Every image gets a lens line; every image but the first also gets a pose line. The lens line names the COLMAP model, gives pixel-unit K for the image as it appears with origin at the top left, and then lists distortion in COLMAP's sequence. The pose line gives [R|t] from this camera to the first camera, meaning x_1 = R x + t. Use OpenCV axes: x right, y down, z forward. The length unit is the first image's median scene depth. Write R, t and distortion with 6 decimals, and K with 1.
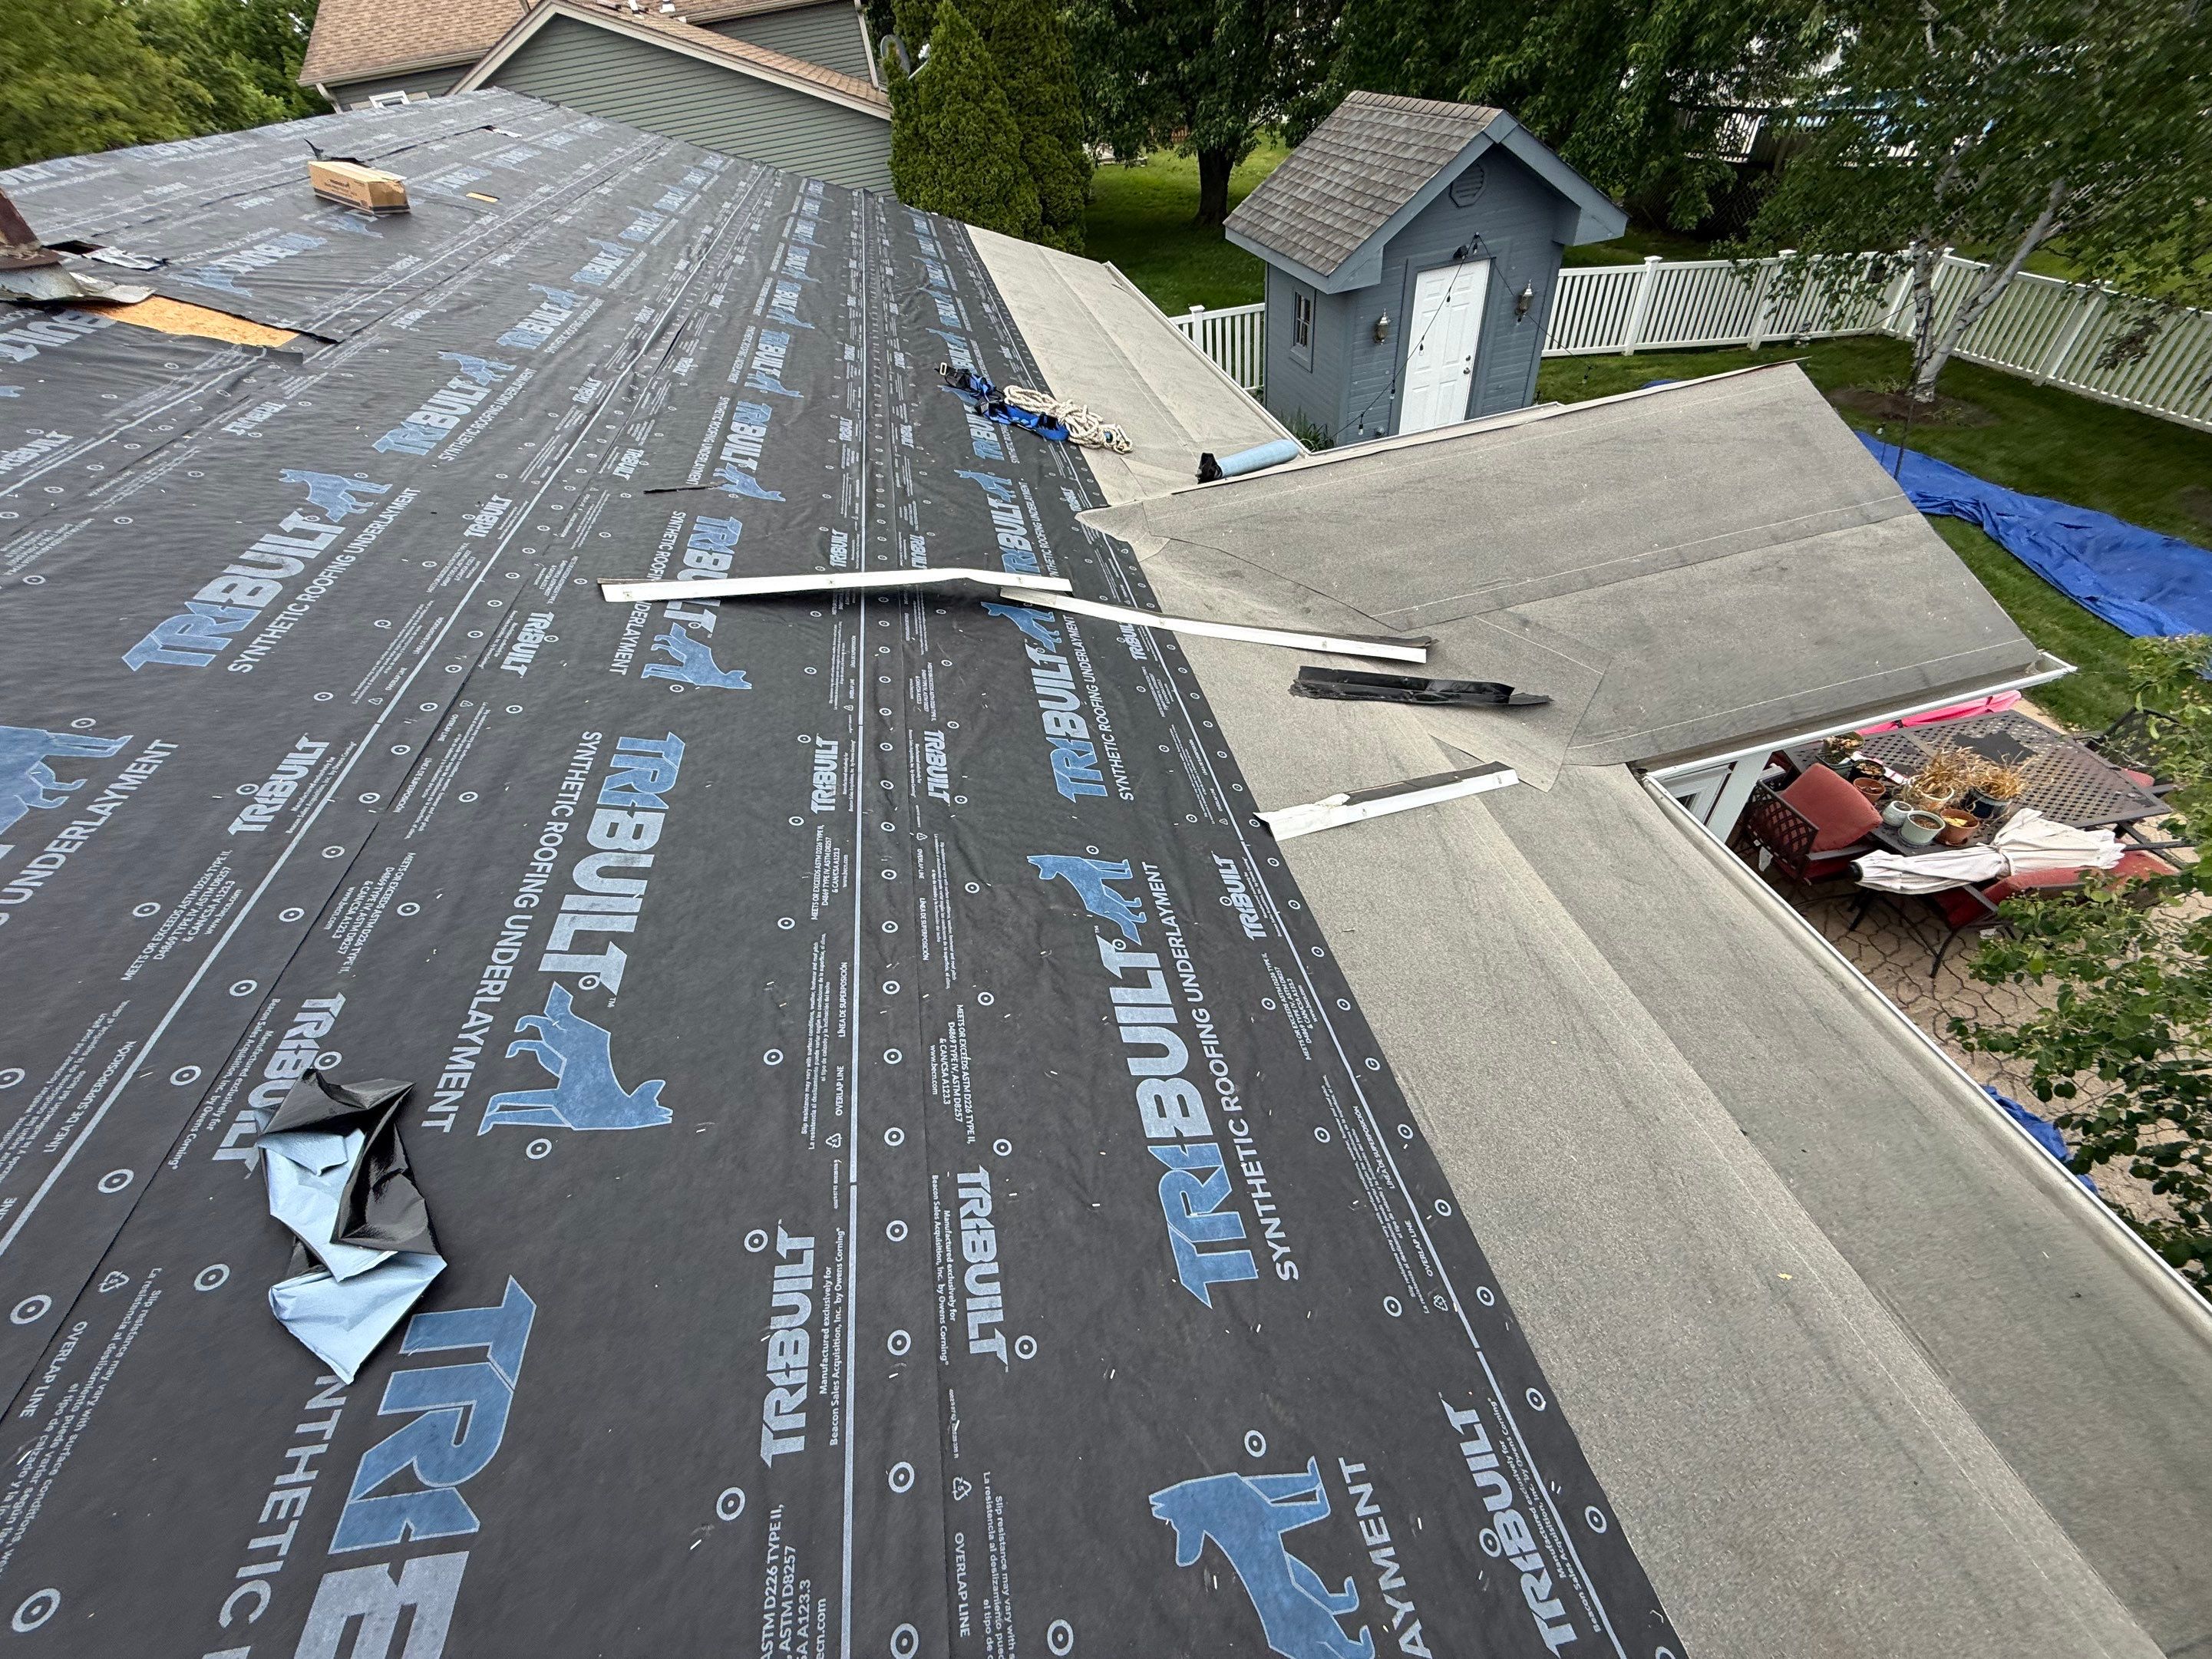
lens RADIAL K [[881.7, 0, 1096.3], [0, 881.7, 824.3], [0, 0, 1]] dist [-0.002092, 0.000086]
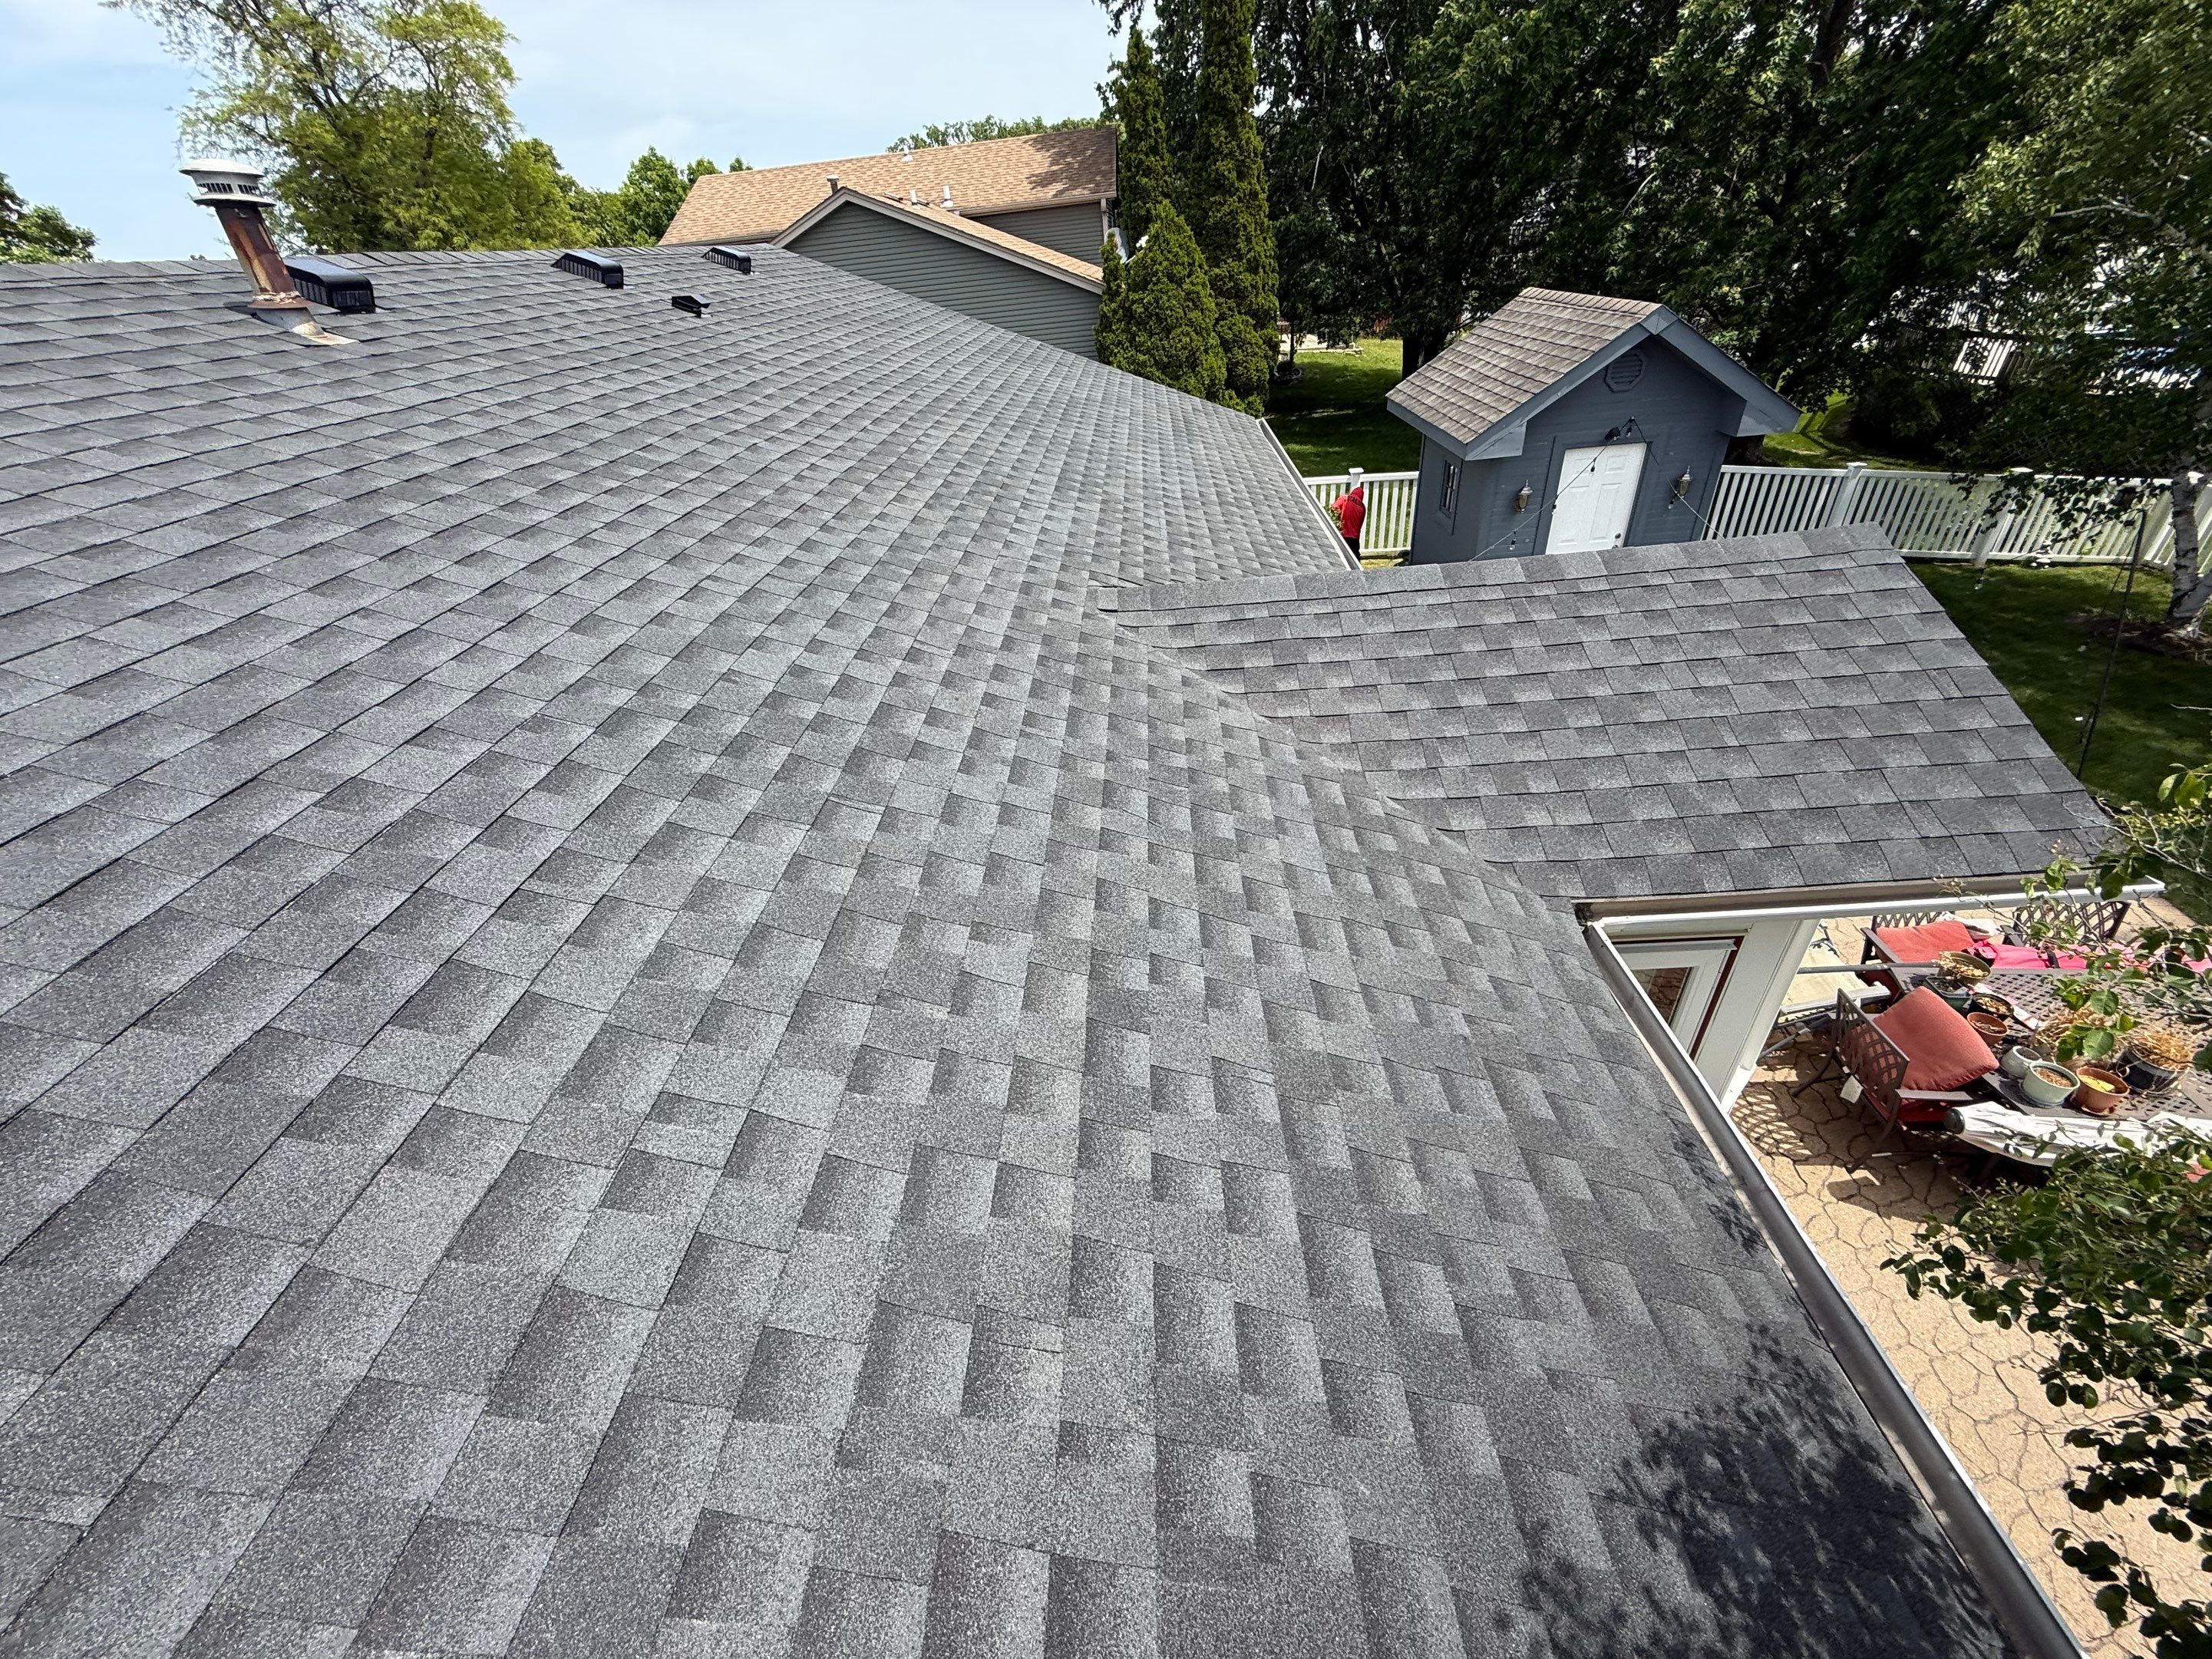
lens RADIAL K [[881.7, 0, 1084.8], [0, 881.7, 819.0], [0, 0, 1]] dist [-0.002092, 0.000086]
pose [[0.969400, 0.159660, -0.186473, 0.107333], [-0.186383, 0.973047, -0.135797, 0.026431], [0.159766, 0.166397, 0.973030, 0.007561]]
